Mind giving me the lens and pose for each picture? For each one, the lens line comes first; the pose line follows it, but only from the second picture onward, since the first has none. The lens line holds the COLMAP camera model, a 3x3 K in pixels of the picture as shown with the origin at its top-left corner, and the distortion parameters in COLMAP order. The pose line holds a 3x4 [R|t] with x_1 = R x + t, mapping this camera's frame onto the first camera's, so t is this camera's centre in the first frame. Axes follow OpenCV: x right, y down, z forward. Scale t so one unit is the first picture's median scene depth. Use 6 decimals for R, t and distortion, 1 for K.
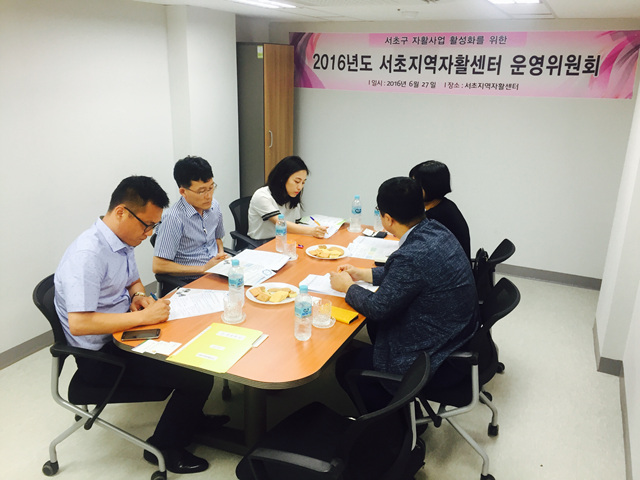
lens RADIAL K [[546.9, 0, 320.0], [0, 546.9, 240.0], [0, 0, 1]] dist [0.101942, -0.148211]
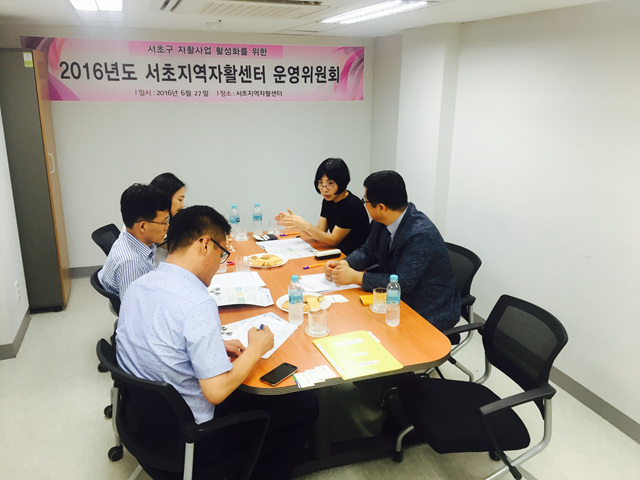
lens RADIAL K [[546.9, 0, 320.0], [0, 546.9, 240.0], [0, 0, 1]] dist [0.101942, -0.148211]
pose [[0.724645, -0.207837, 0.657034, -0.383018], [0.216482, 0.973825, 0.069288, -0.042414], [-0.654236, 0.092027, 0.750670, 0.120697]]
